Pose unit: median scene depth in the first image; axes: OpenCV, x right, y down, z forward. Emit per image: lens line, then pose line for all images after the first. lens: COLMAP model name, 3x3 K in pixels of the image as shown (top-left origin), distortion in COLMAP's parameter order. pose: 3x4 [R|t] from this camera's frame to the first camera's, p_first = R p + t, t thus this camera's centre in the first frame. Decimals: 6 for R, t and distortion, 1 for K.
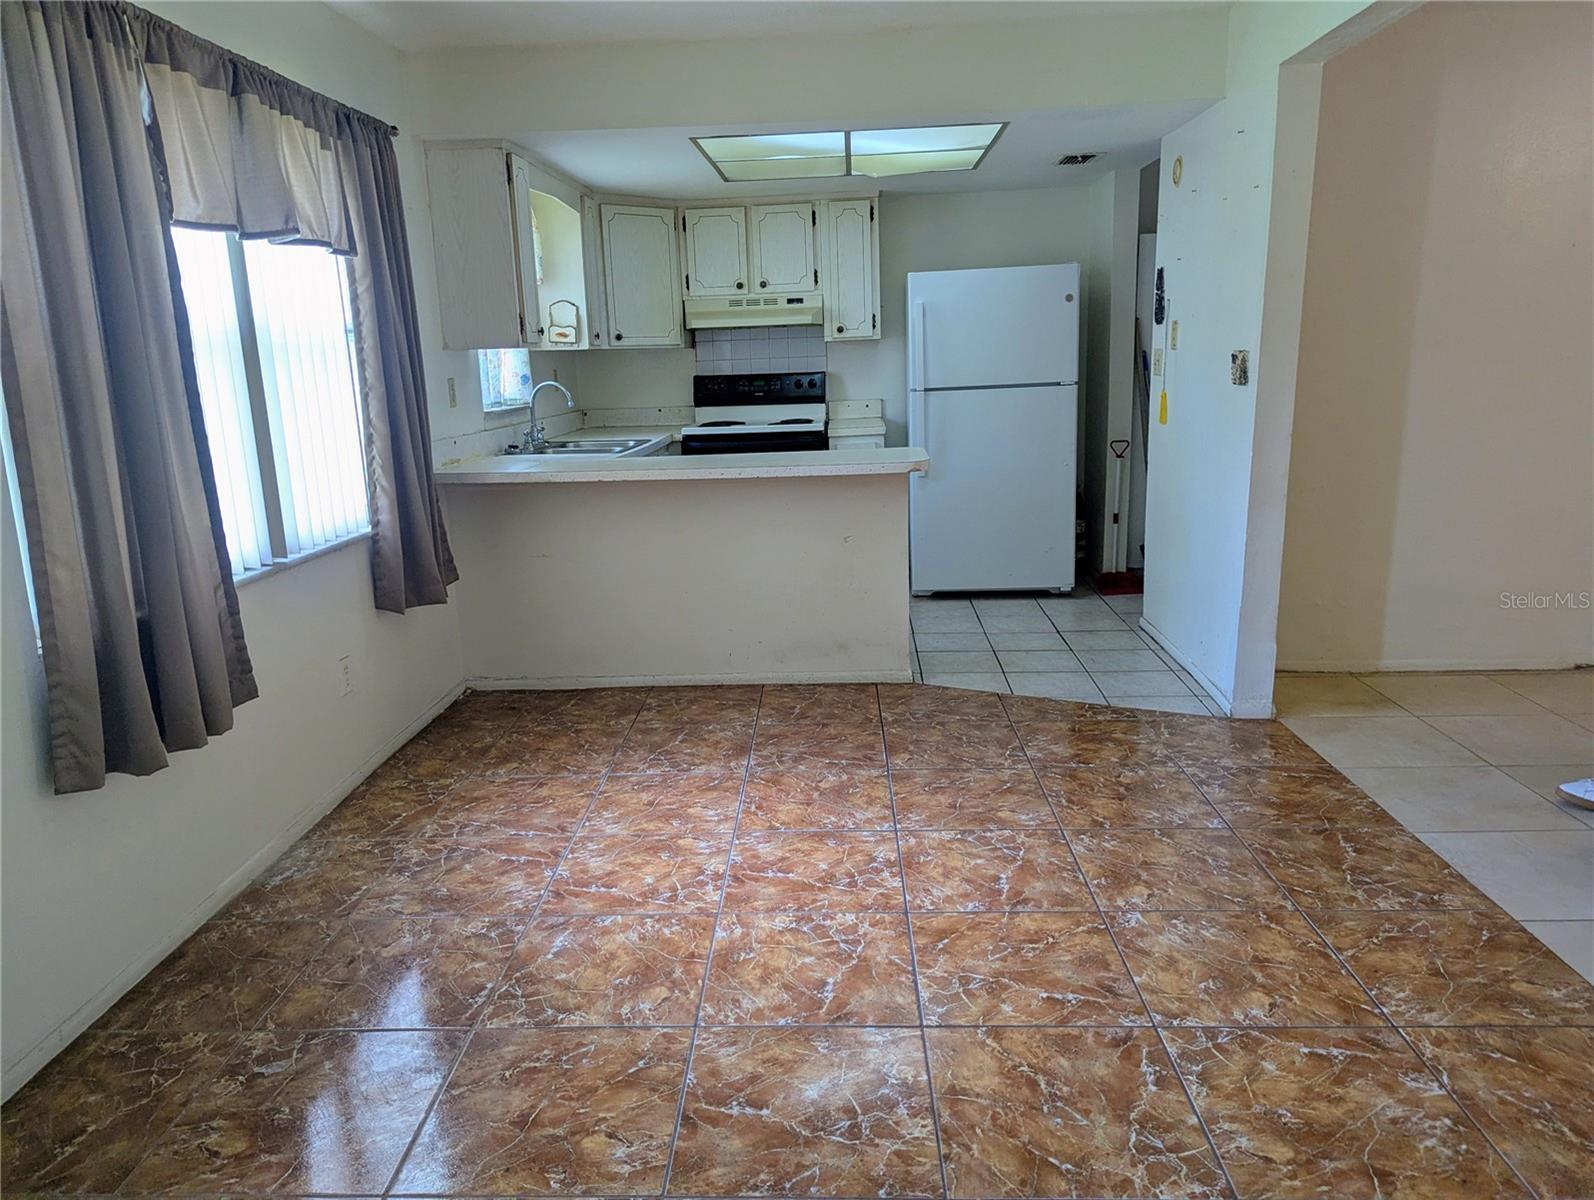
lens RADIAL K [[1137.6, 0, 797.0], [0, 1137.6, 600.0], [0, 0, 1]] dist [0.008656, -0.000050]
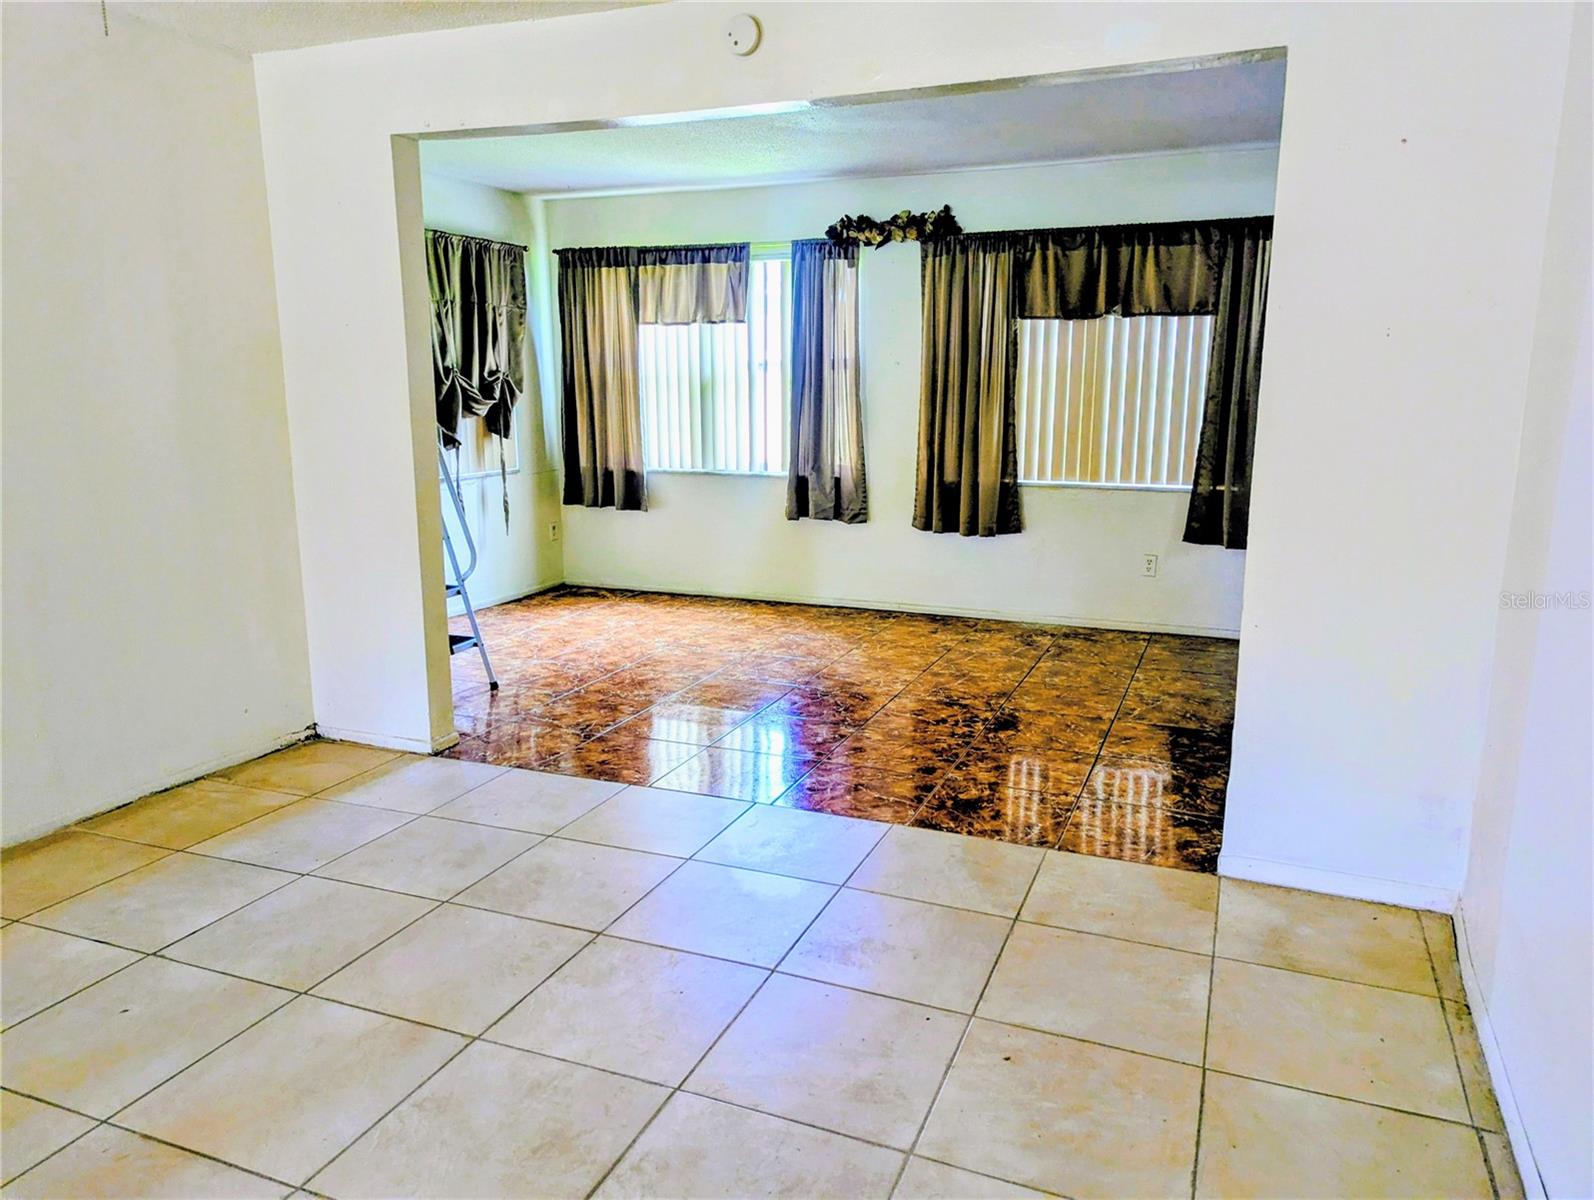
lens RADIAL K [[1137.6, 0, 797.0], [0, 1137.6, 600.0], [0, 0, 1]] dist [0.008656, -0.000050]
pose [[-0.326334, 0.227168, -0.917552, 1.553269], [-0.202557, 0.931338, 0.302622, -0.339237], [0.923297, 0.284612, -0.257913, 1.111213]]
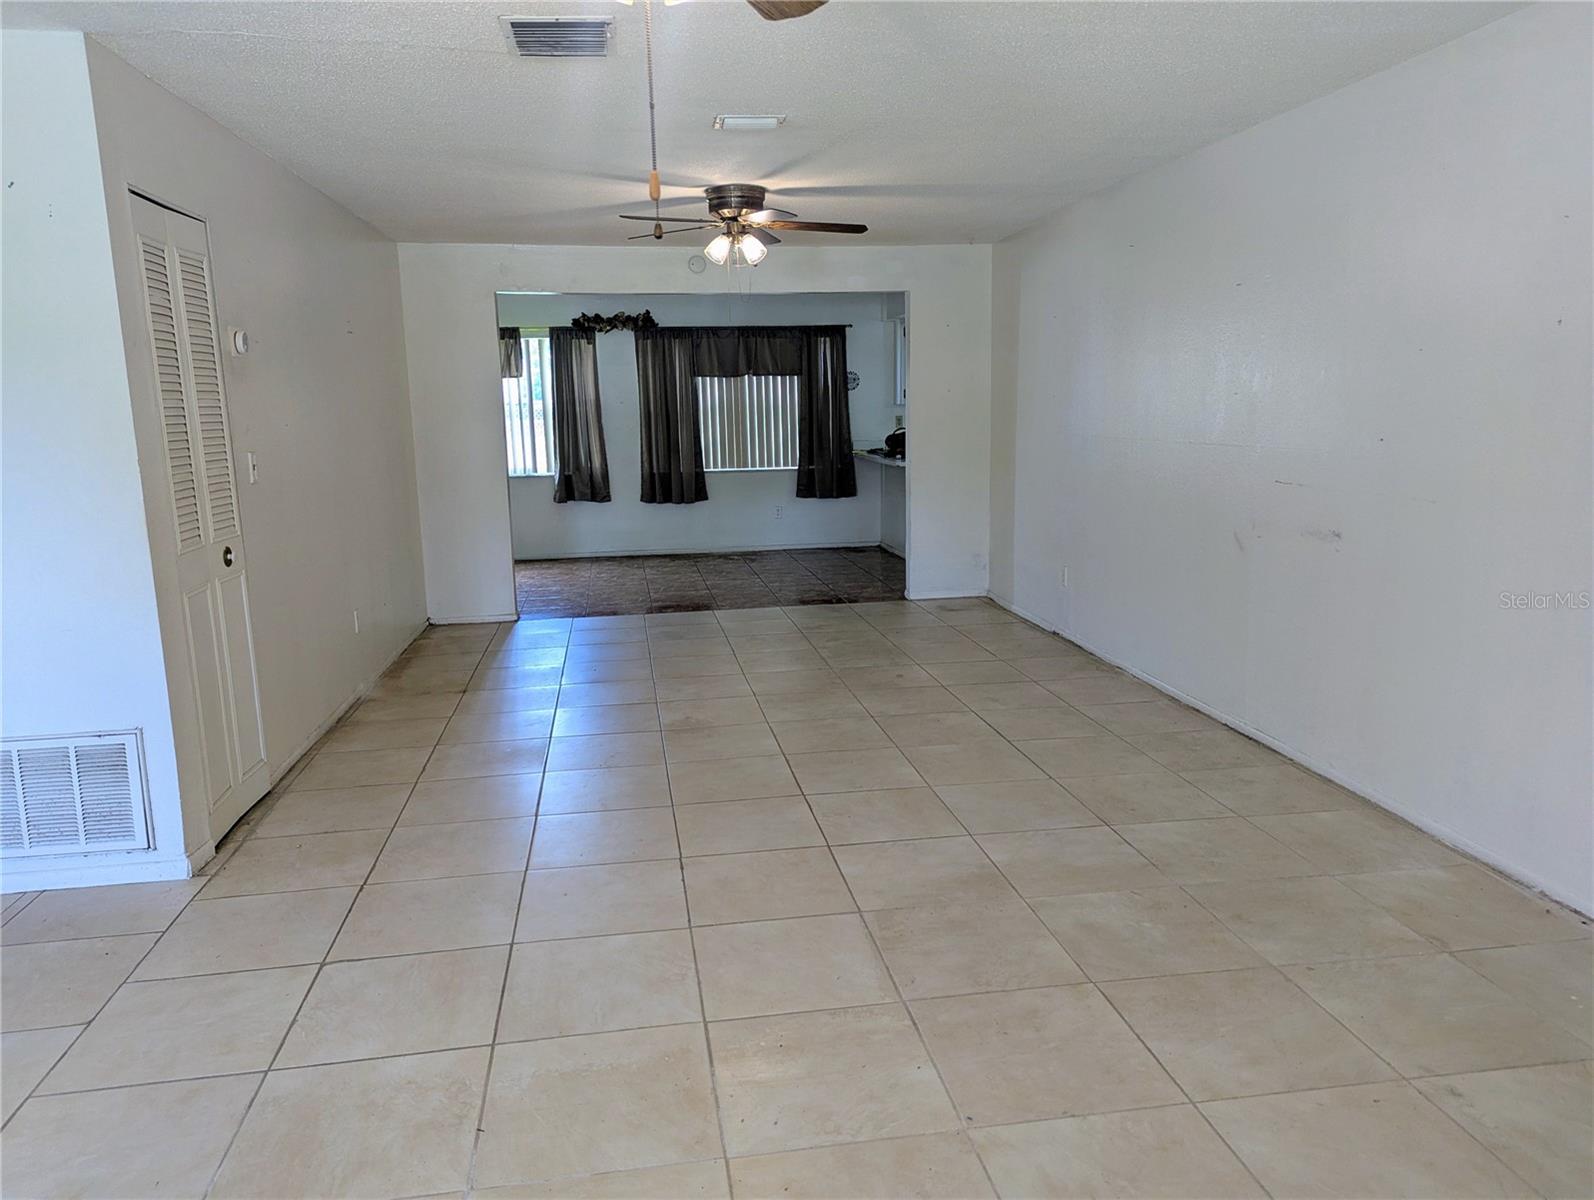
lens RADIAL K [[1137.6, 0, 797.0], [0, 1137.6, 600.0], [0, 0, 1]] dist [0.008656, -0.000050]
pose [[0.222294, 0.205894, -0.952992, 3.003565], [-0.218451, 0.963115, 0.157125, -0.229424], [0.950192, 0.173254, 0.259073, 0.322851]]
